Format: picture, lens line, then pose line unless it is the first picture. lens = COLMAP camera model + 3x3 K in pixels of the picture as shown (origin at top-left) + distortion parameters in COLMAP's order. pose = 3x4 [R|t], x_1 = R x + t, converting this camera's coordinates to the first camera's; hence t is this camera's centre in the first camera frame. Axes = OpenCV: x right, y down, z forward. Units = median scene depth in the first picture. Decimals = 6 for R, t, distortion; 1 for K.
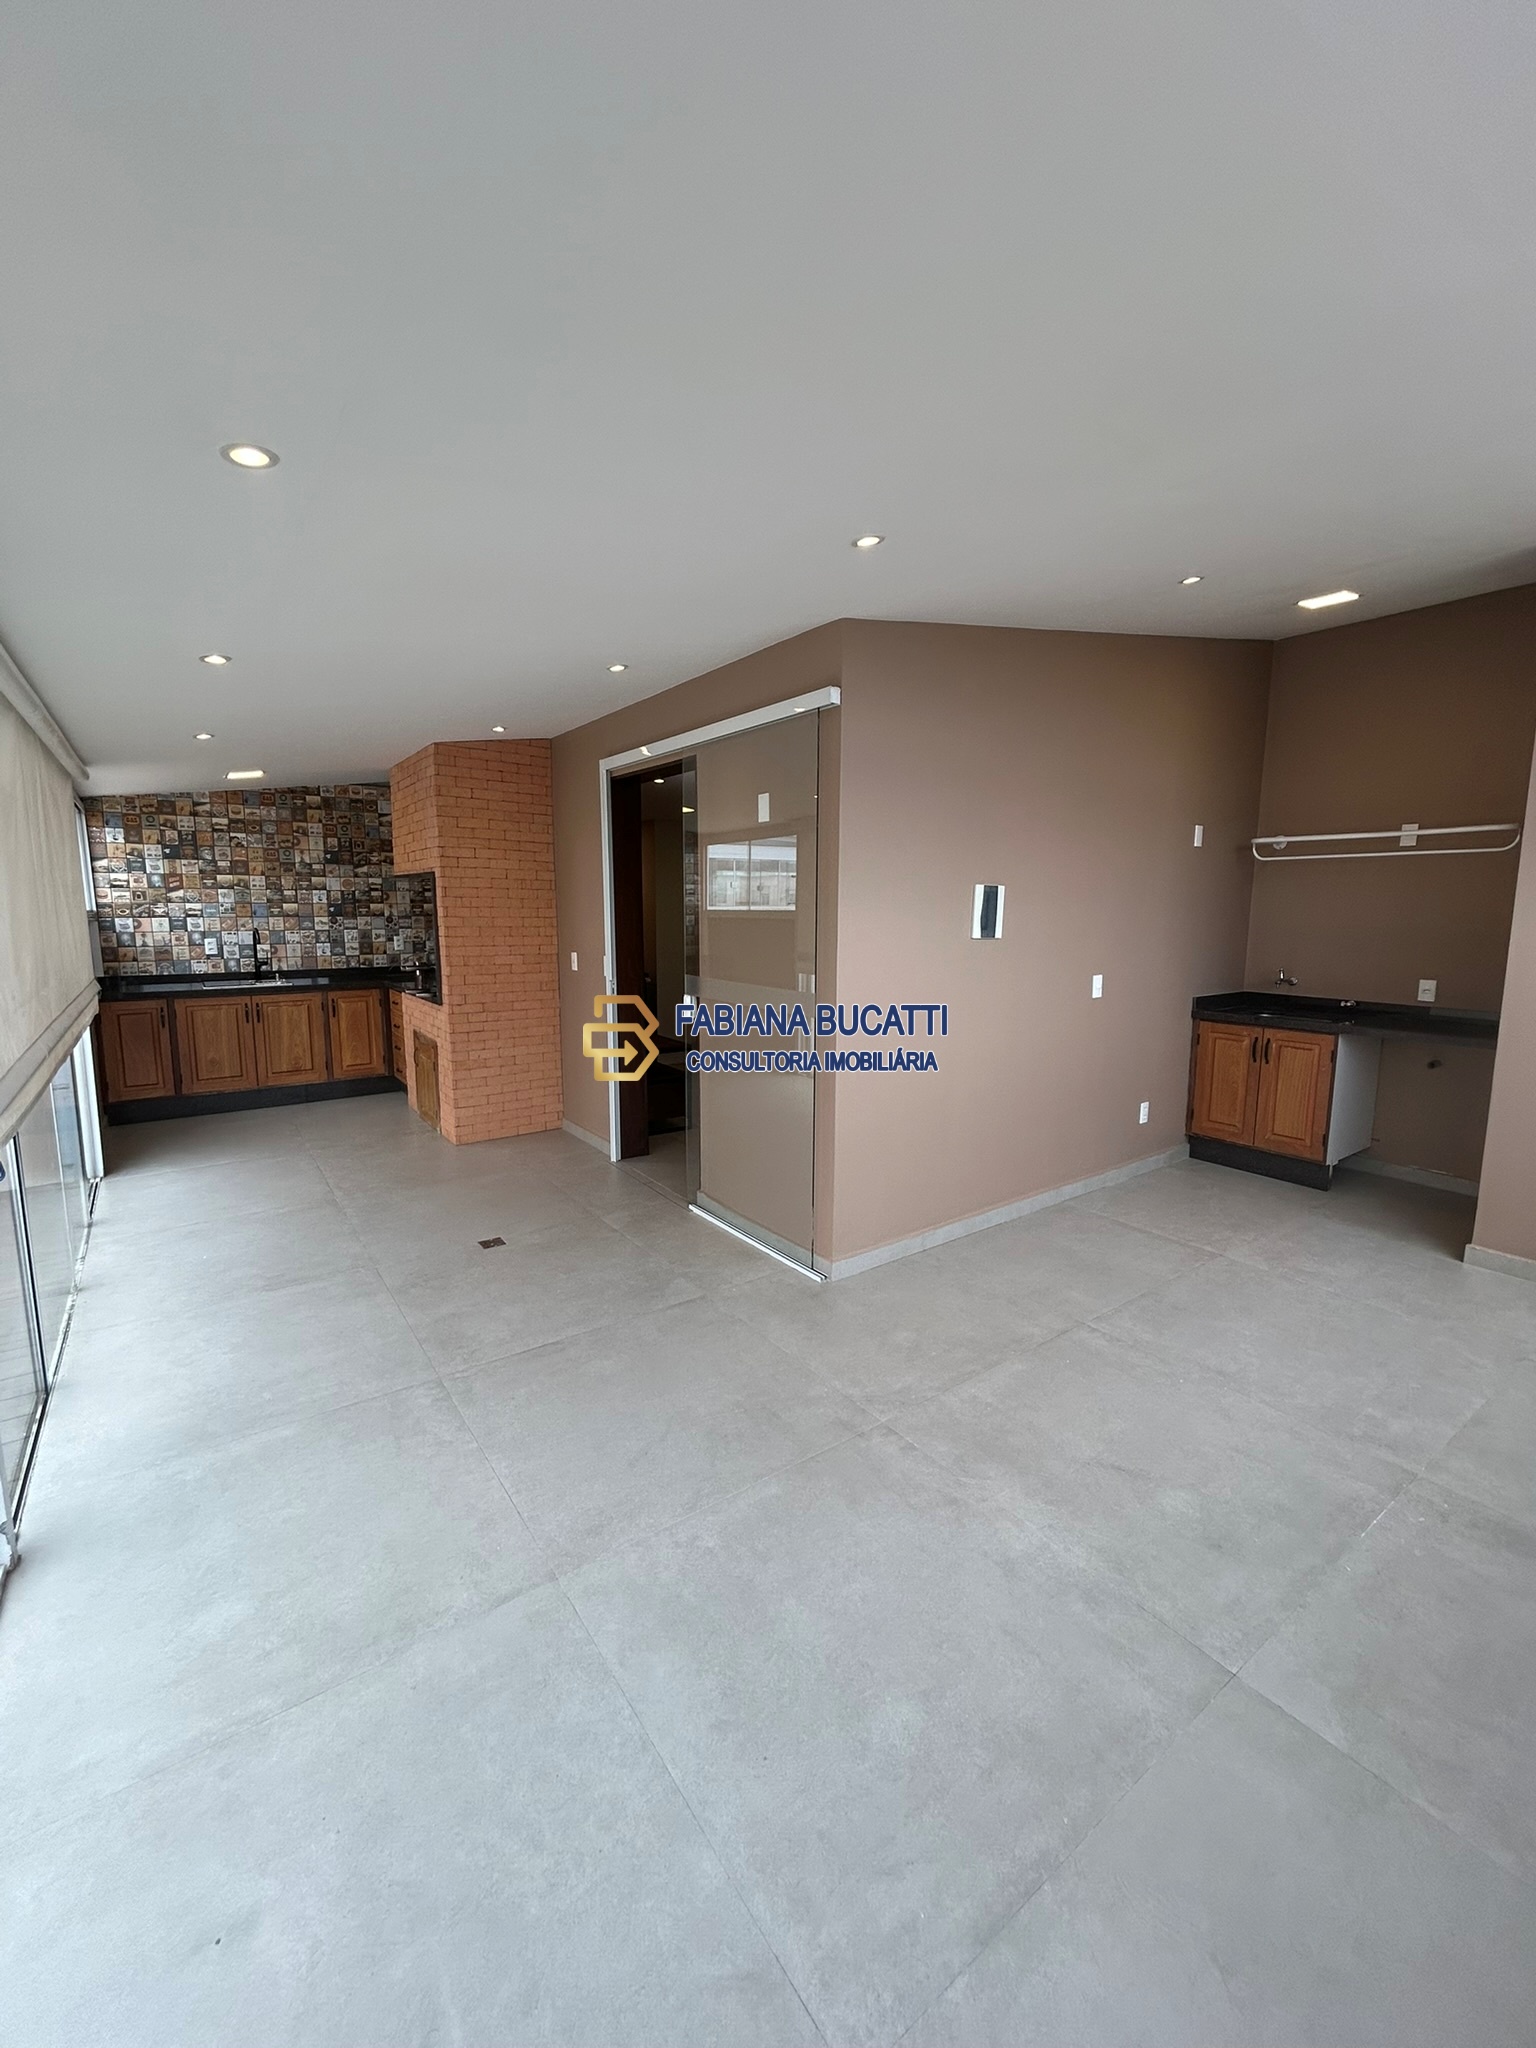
lens RADIAL K [[827.1, 0, 768.0], [0, 827.1, 1024.0], [0, 0, 1]] dist [-0.005255, 0.000570]
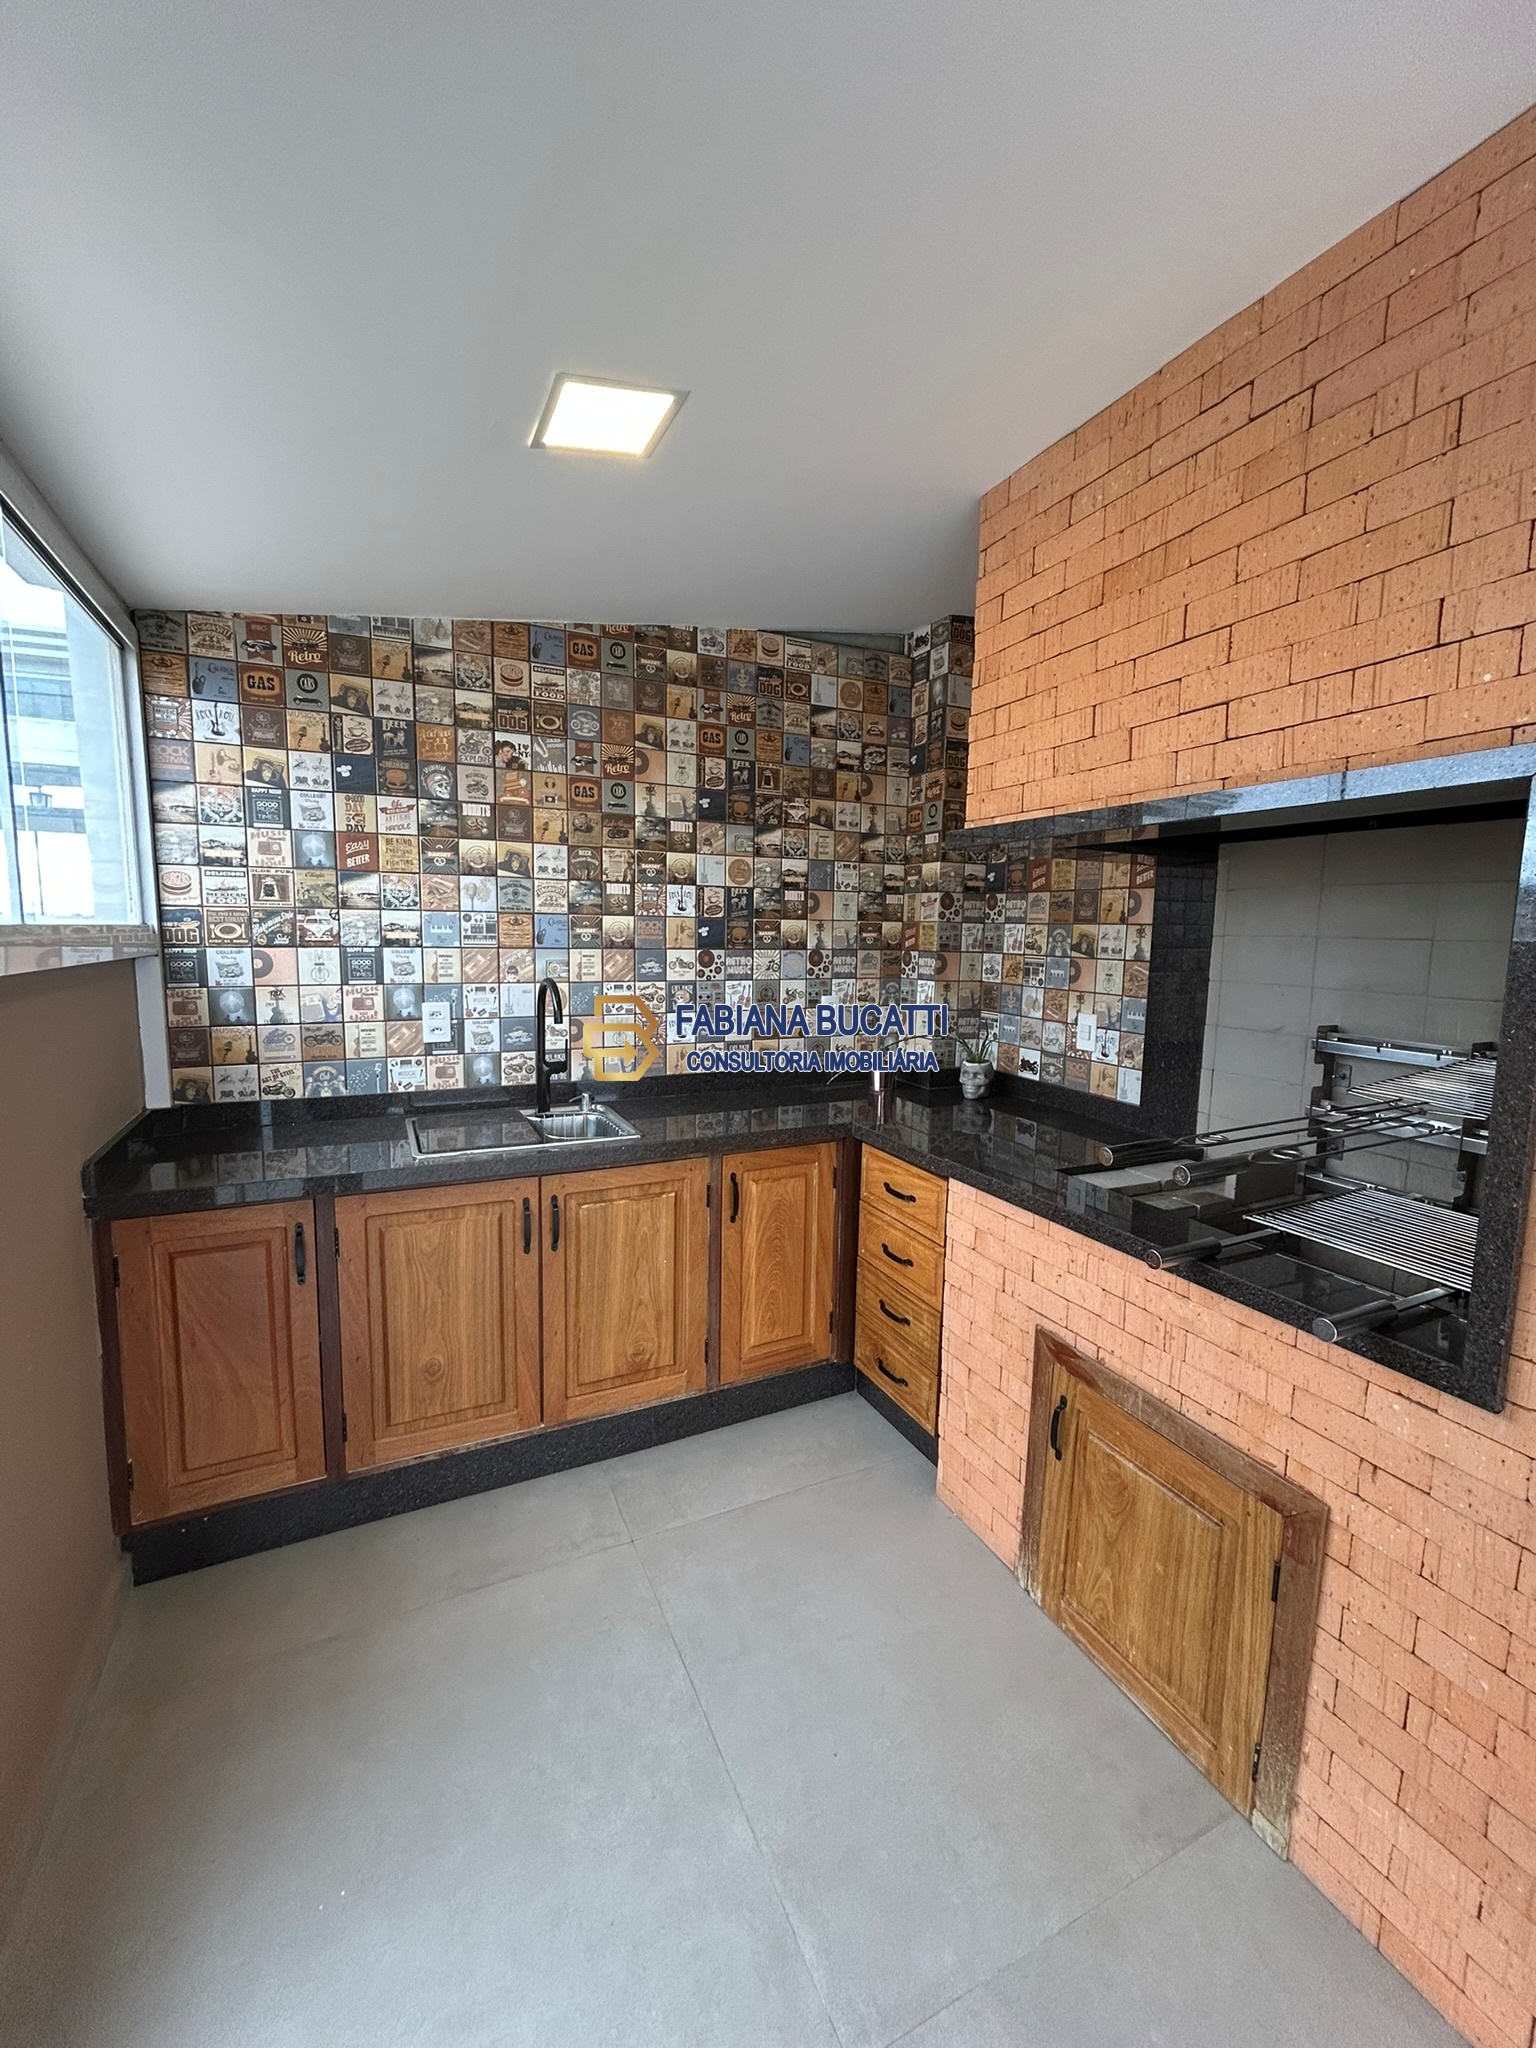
lens RADIAL K [[821.4, 0, 767.4], [0, 821.4, 1023.3], [0, 0, 1]] dist [-0.001482, 0.000306]
pose [[0.983085, 0.030121, -0.180654, -0.453732], [-0.036171, 0.998887, -0.030288, -0.087981], [0.179541, 0.036310, 0.983080, 0.650130]]
